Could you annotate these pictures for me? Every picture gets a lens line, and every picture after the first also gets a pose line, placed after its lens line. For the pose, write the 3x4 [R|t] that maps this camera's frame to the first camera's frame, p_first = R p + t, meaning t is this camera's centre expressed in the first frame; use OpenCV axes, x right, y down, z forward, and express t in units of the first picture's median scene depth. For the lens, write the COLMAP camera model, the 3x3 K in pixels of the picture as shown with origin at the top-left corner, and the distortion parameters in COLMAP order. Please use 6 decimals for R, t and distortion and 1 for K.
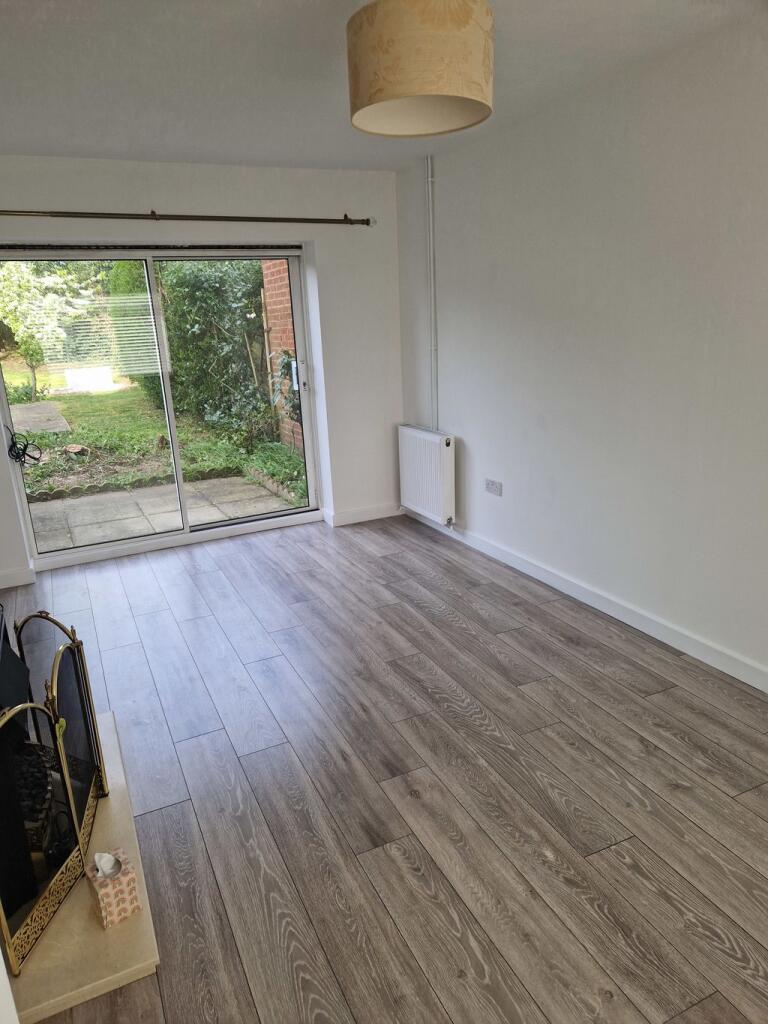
lens RADIAL K [[687.8, 0, 382.4], [0, 687.8, 512.1], [0, 0, 1]] dist [0.044685, -0.033787]
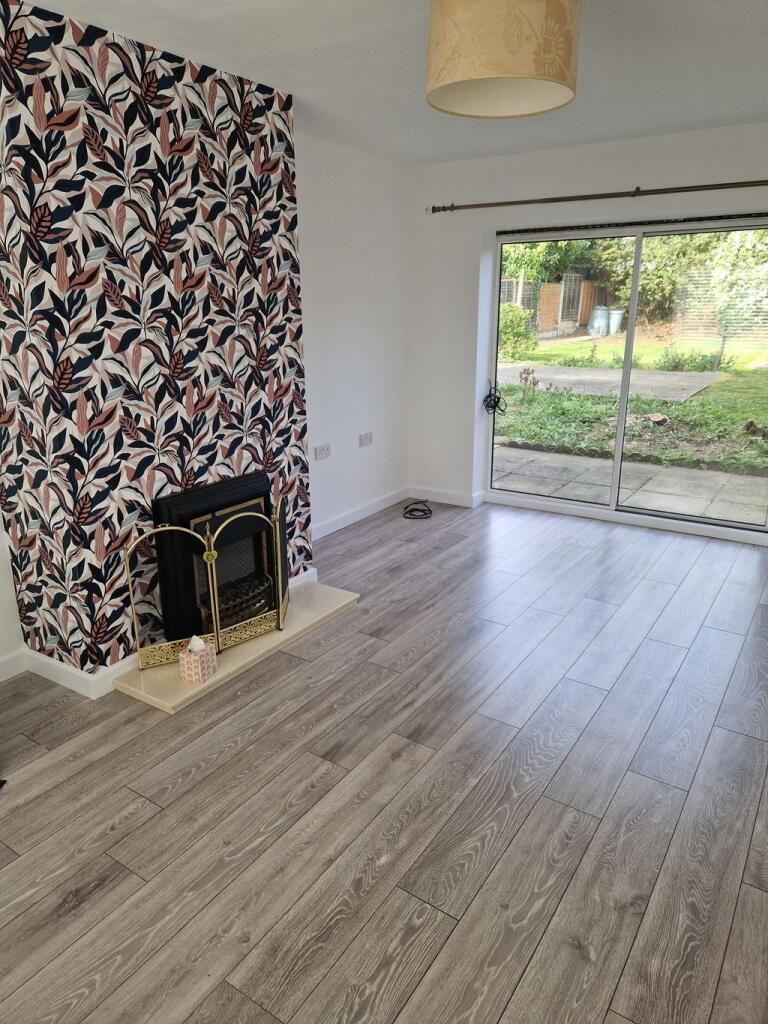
lens RADIAL K [[687.8, 0, 381.6], [0, 687.8, 513.2], [0, 0, 1]] dist [0.044685, -0.033787]
pose [[0.510993, 0.293767, -0.807829, 0.786531], [-0.257621, 0.948928, 0.182119, -0.135968], [0.820071, 0.115052, 0.560576, 0.343092]]
